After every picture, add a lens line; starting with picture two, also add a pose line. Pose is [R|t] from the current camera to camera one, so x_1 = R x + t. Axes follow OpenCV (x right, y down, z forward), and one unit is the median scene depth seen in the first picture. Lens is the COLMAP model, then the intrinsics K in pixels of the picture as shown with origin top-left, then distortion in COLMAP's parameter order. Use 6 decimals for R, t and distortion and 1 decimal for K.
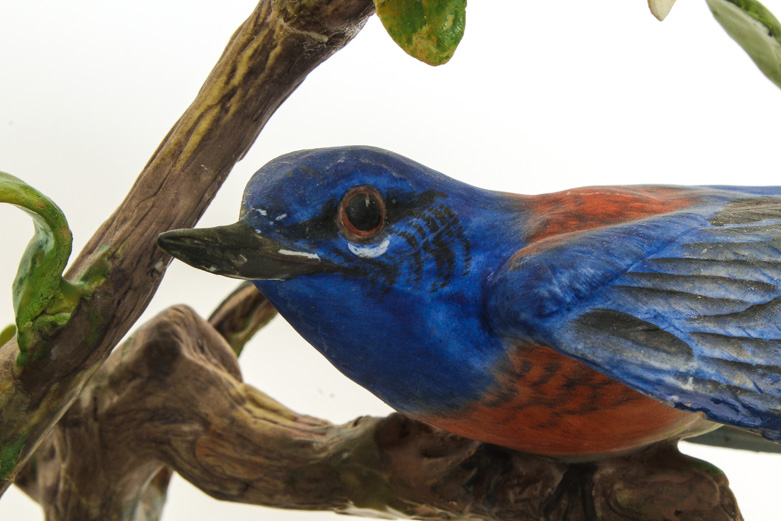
lens RADIAL K [[1785.7, 0, 394.1], [0, 1785.7, 261.0], [0, 0, 1]] dist [0.061915, 0.000000]
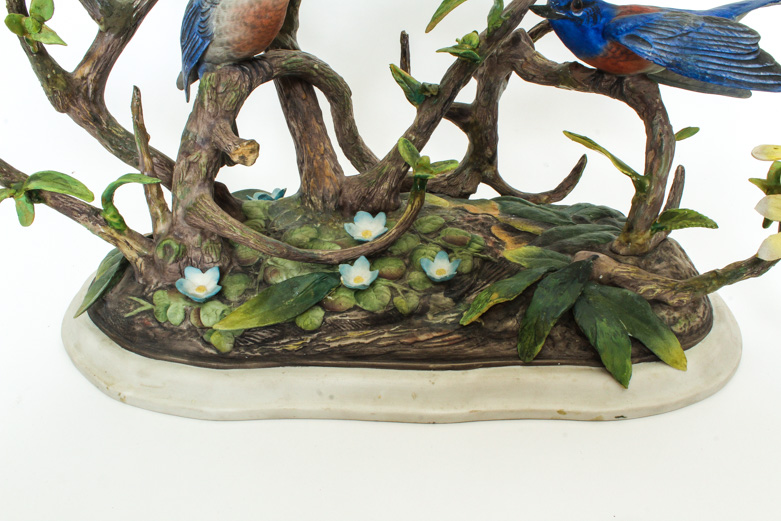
lens RADIAL K [[740.5, 0, 394.7], [0, 740.5, 262.2], [0, 0, 1]] dist [-0.093333, 0.000000]
pose [[0.974410, 0.138245, -0.177239, -0.045198], [-0.080491, 0.950817, 0.299111, 0.065512], [0.209872, -0.277190, 0.937614, -0.780982]]
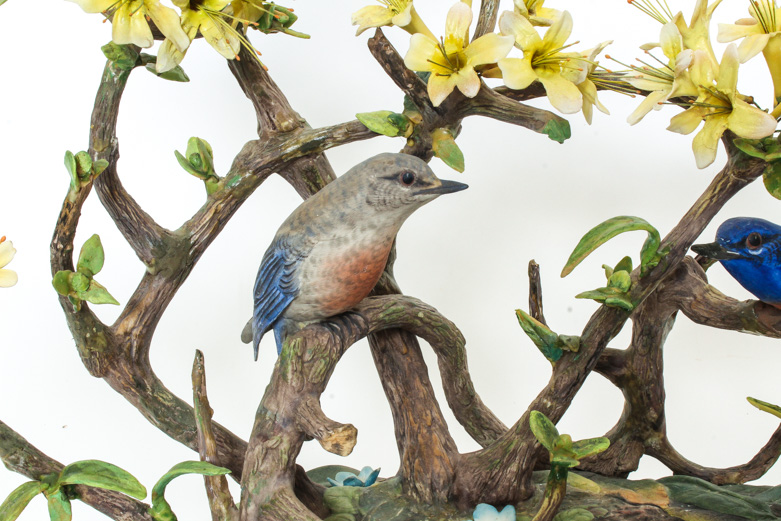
lens RADIAL K [[1254.5, 0, 390.2], [0, 1254.5, 261.1], [0, 0, 1]] dist [-0.023624, 0.000000]
pose [[0.951818, 0.076379, -0.296999, 0.029706], [-0.047650, 0.993560, 0.102804, -0.182069], [0.302938, -0.083699, 0.949328, -1.284860]]
